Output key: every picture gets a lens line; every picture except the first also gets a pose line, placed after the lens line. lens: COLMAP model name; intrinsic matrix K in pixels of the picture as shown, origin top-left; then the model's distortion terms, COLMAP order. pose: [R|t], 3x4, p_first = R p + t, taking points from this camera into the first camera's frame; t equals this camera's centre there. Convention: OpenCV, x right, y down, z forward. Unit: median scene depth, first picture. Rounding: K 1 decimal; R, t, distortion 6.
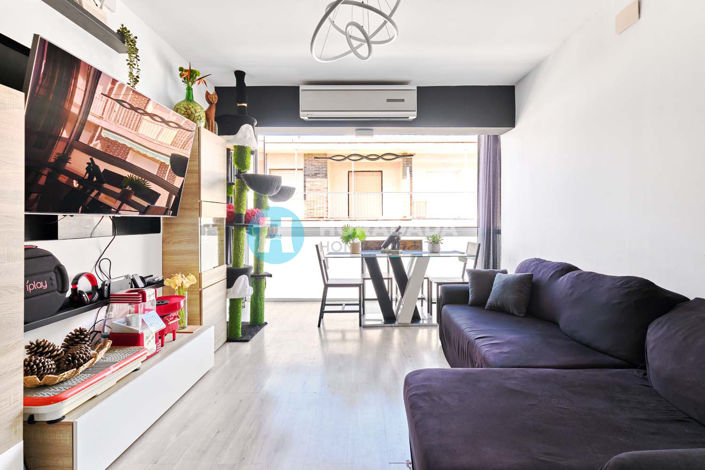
lens RADIAL K [[332.8, 0, 375.1], [0, 332.8, 220.6], [0, 0, 1]] dist [0.012912, -0.000366]
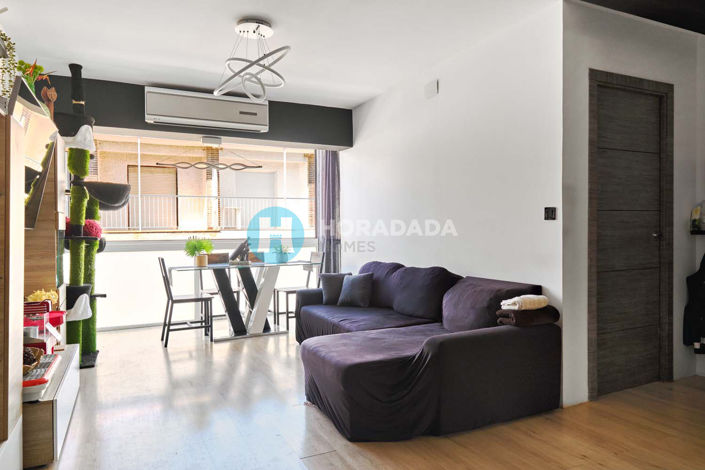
lens RADIAL K [[466.6, 0, 351.2], [0, 466.6, 234.1], [0, 0, 1]] dist [-0.000148, -0.001342]
pose [[0.895601, -0.009937, 0.444747, -0.292136], [0.008768, 0.999951, 0.004686, 0.003677], [-0.444772, -0.000297, 0.895644, -0.409777]]
